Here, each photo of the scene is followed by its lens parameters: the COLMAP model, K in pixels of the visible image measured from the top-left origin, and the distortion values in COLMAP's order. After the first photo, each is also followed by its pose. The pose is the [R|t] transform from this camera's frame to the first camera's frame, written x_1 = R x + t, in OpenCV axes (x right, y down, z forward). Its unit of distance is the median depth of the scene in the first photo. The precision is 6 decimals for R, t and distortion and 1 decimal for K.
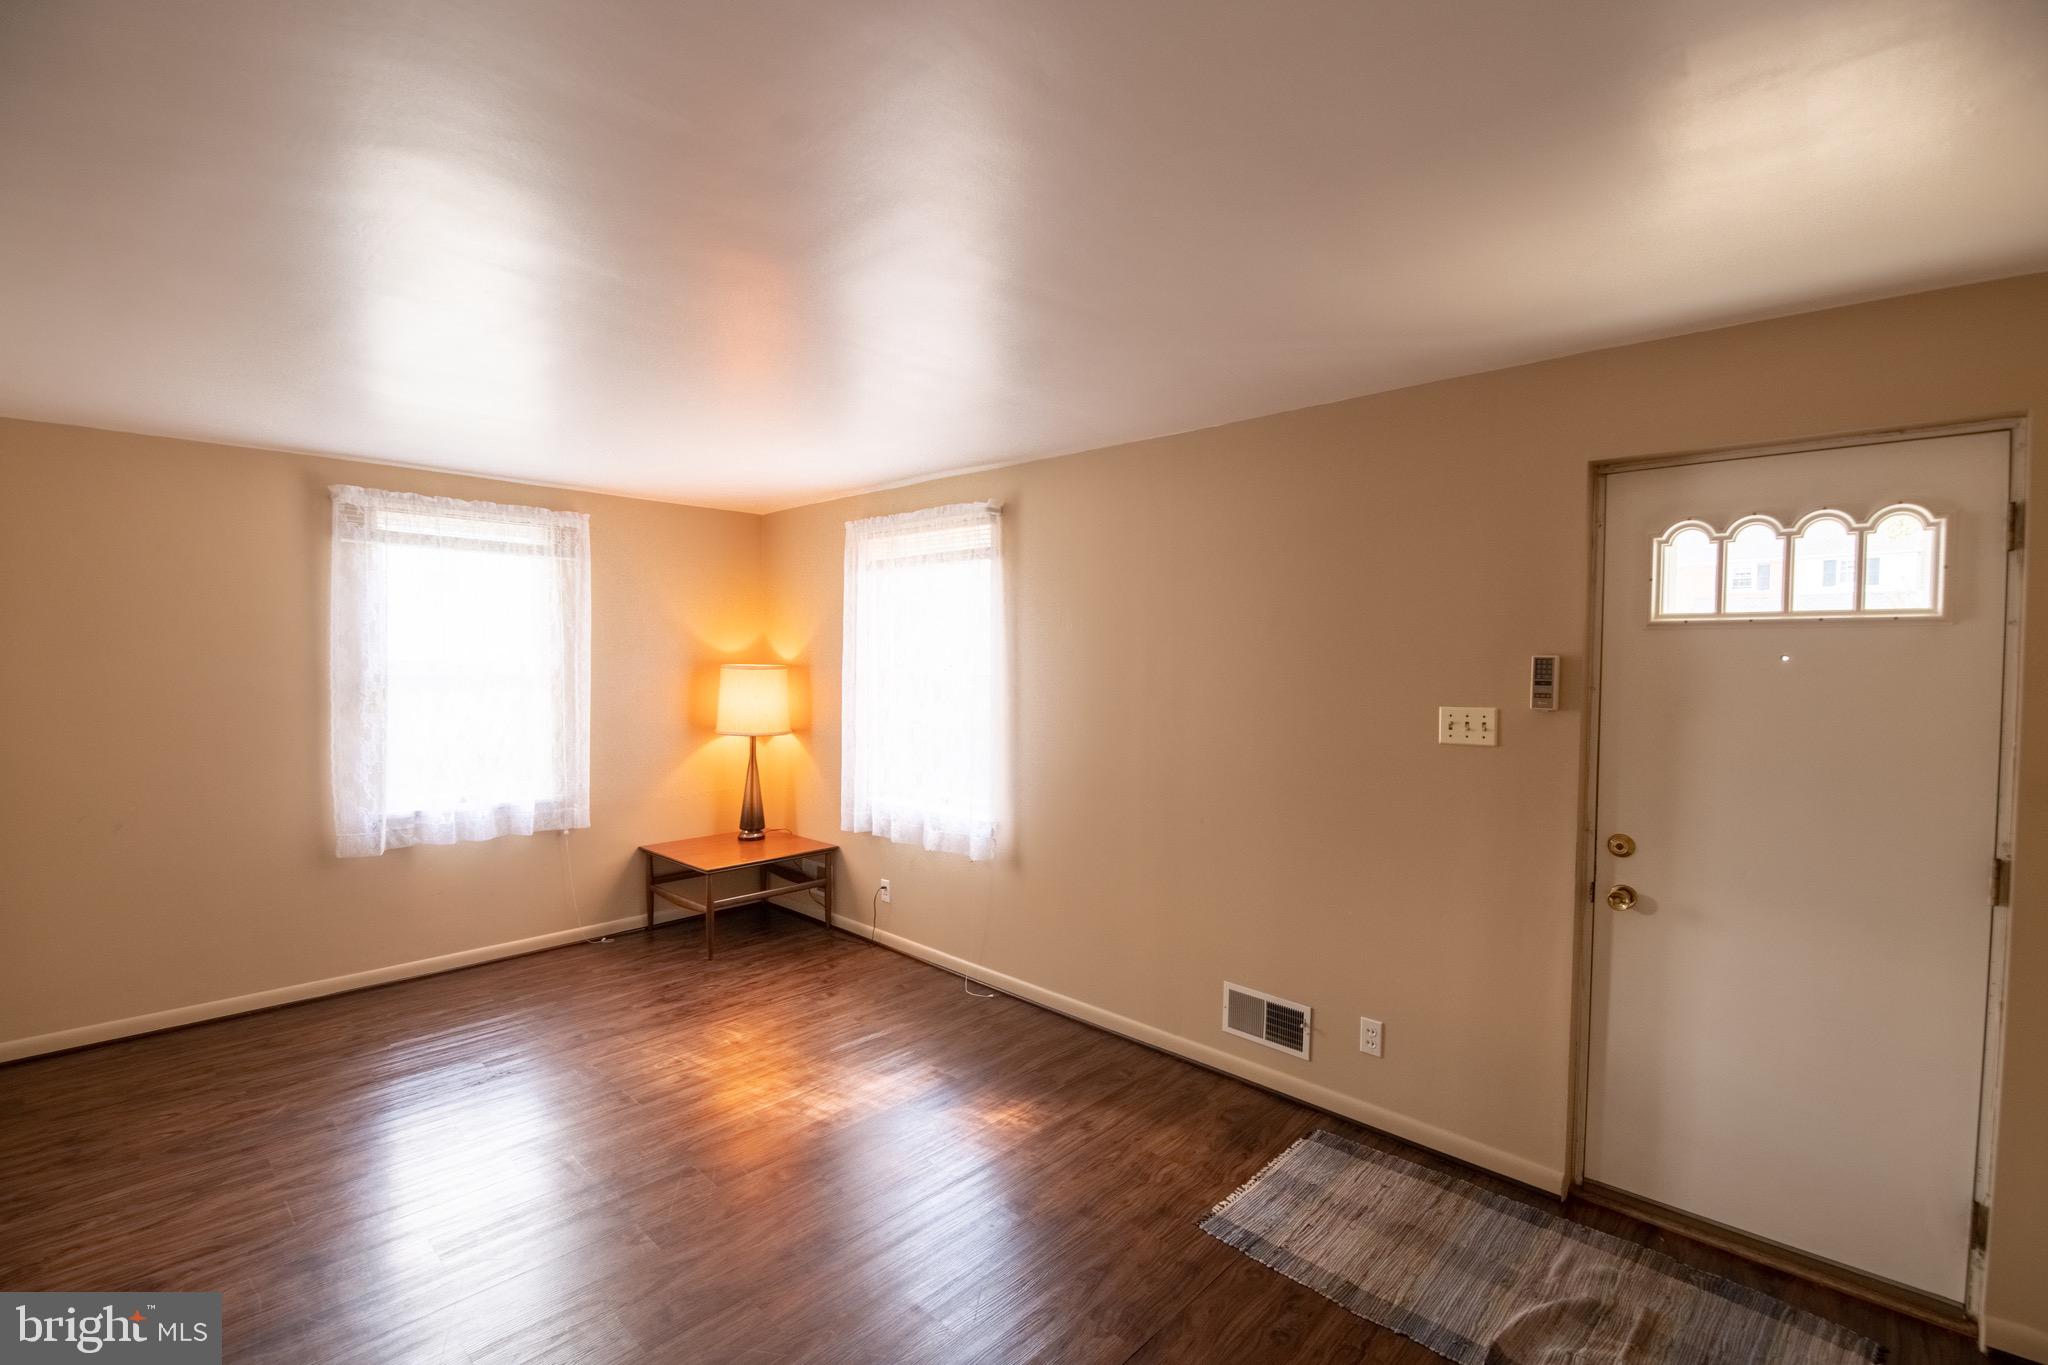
lens RADIAL K [[902.9, 0, 1037.3], [0, 902.9, 686.9], [0, 0, 1]] dist [-0.000521, -0.010151]
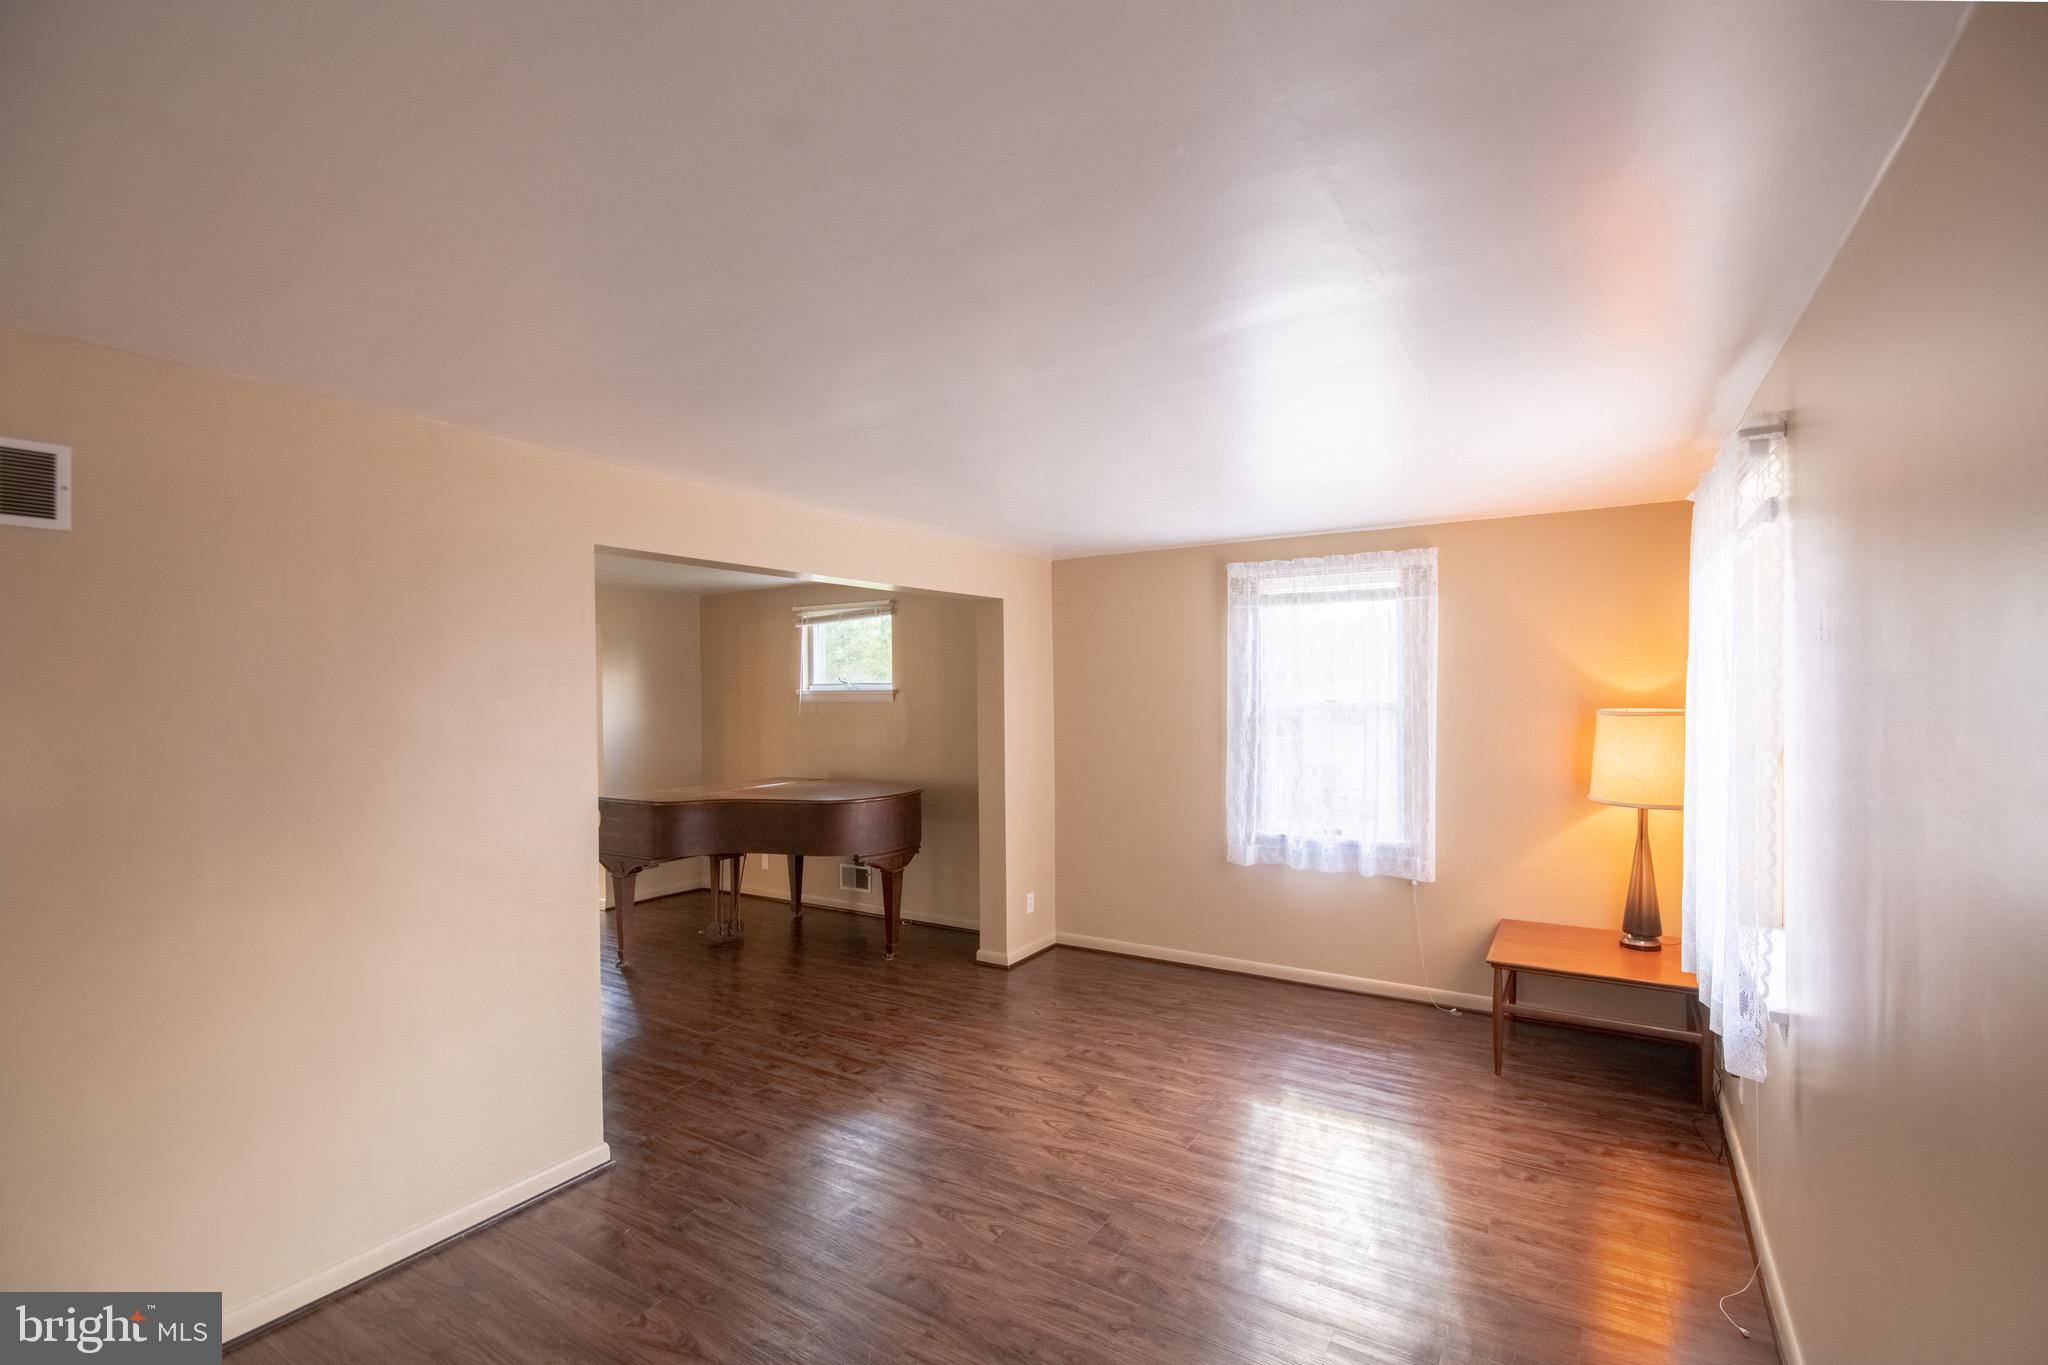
lens RADIAL K [[902.9, 0, 1033.6], [0, 902.9, 692.0], [0, 0, 1]] dist [-0.000521, -0.010151]
pose [[0.202491, -0.006883, -0.979260, 0.352072], [-0.026454, 0.999572, -0.012495, -0.019832], [0.978927, 0.028435, 0.202222, 0.423180]]
